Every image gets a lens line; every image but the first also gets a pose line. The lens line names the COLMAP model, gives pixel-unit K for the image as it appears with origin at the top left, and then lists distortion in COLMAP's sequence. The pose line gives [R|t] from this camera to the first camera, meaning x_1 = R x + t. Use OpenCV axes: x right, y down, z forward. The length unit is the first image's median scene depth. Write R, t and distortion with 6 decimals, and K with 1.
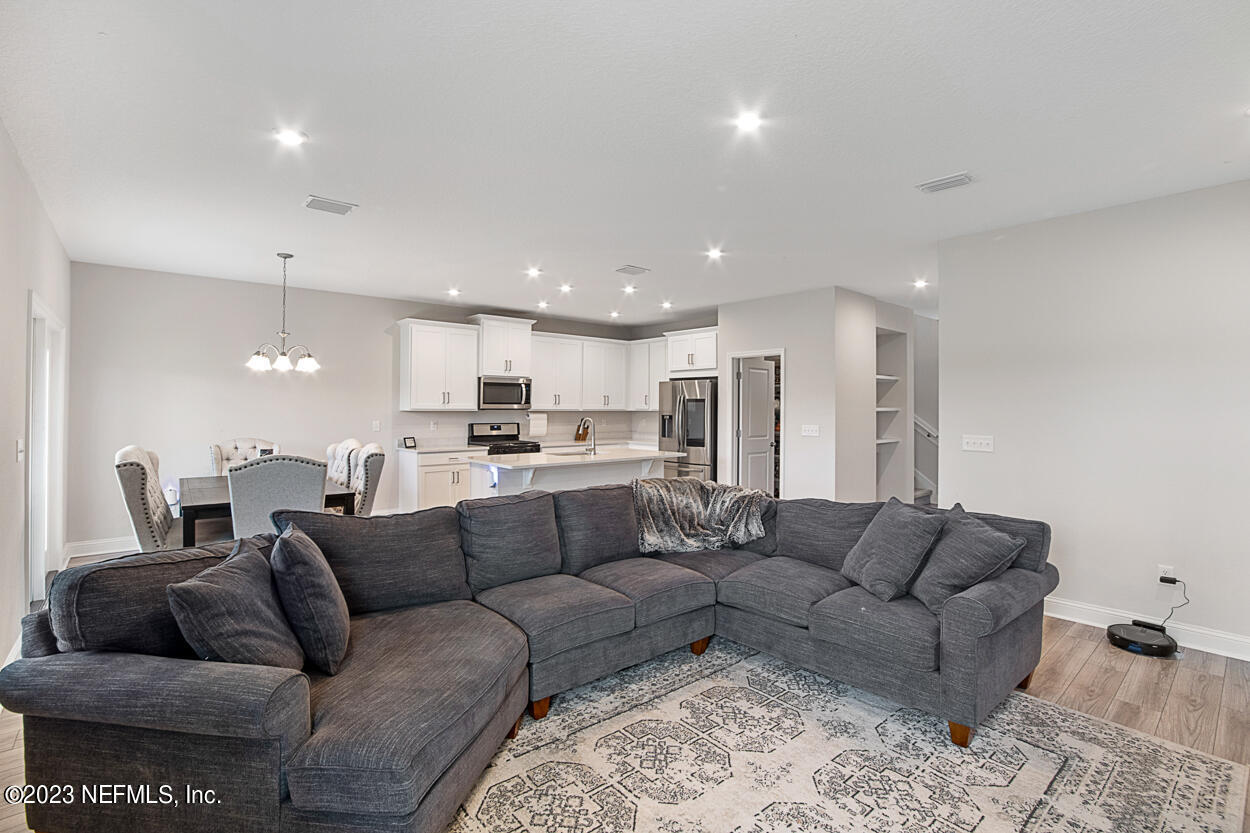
lens RADIAL K [[563.4, 0, 623.9], [0, 563.4, 407.0], [0, 0, 1]] dist [-0.022841, 0.000360]
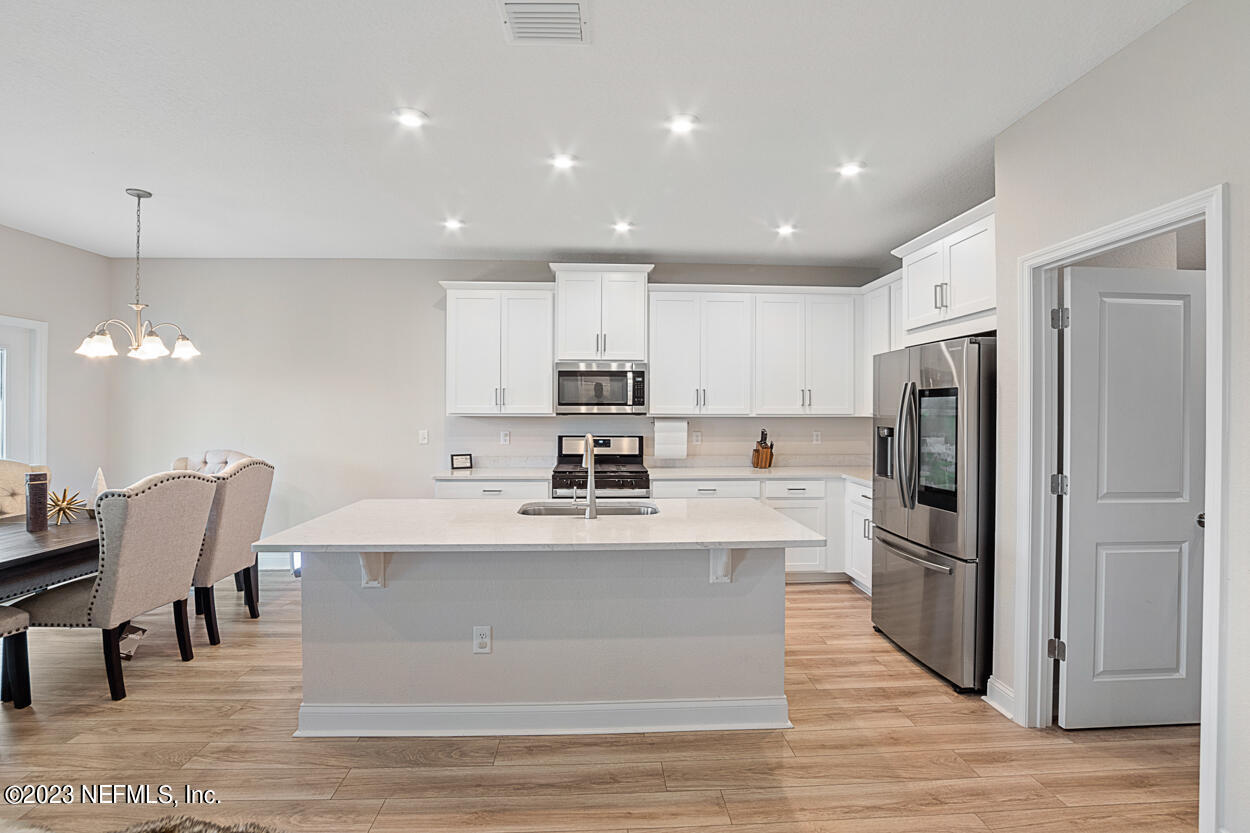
lens RADIAL K [[563.4, 0, 623.9], [0, 563.4, 407.0], [0, 0, 1]] dist [-0.022841, 0.000360]
pose [[0.794241, -0.005747, -0.607575, 0.185794], [0.001596, 0.999972, -0.007373, 0.001067], [0.607600, 0.004886, 0.794228, 0.527521]]
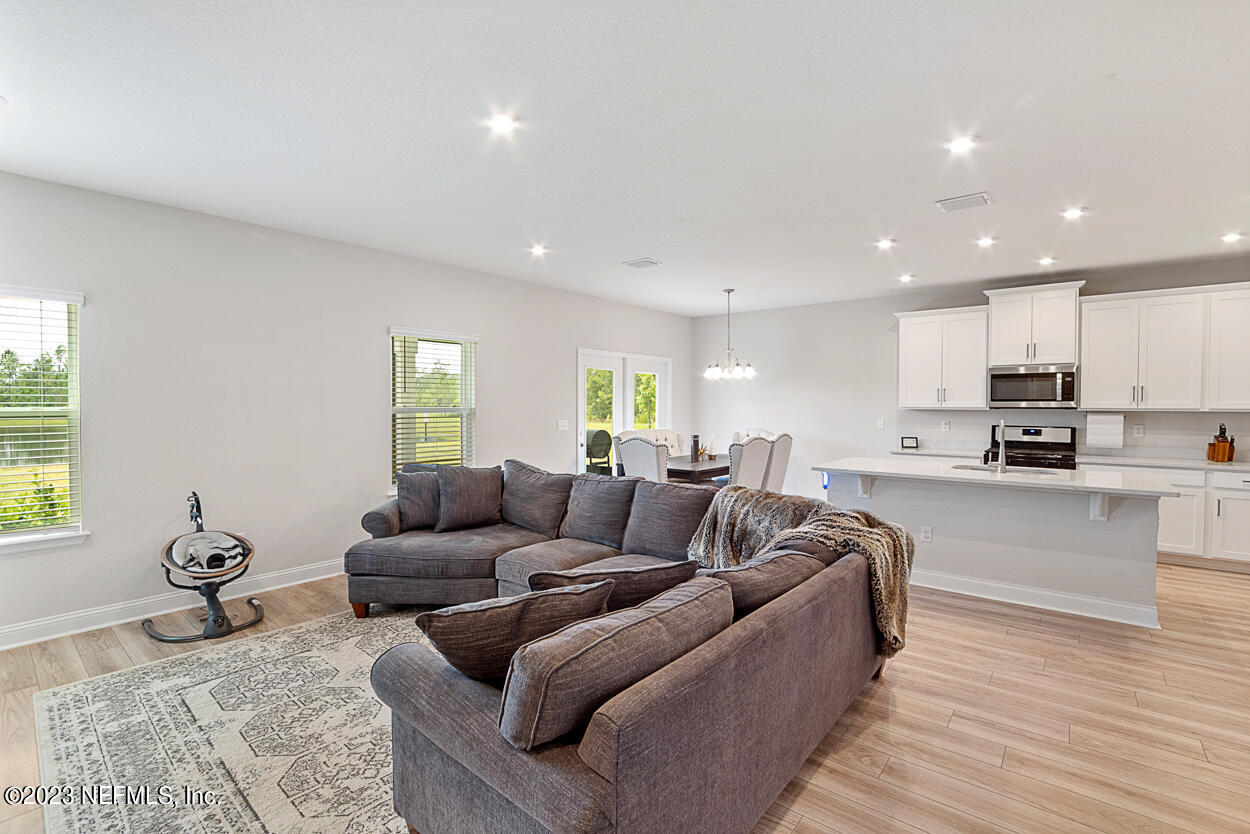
lens RADIAL K [[552.7, 0, 639.1], [0, 552.7, 418.9], [0, 0, 1]] dist [-0.022858, 0.000544]
pose [[0.192065, 0.021072, -0.981156, 0.413617], [0.000029, 0.999769, 0.021477, 0.002871], [0.981382, -0.004154, 0.192020, 0.341806]]
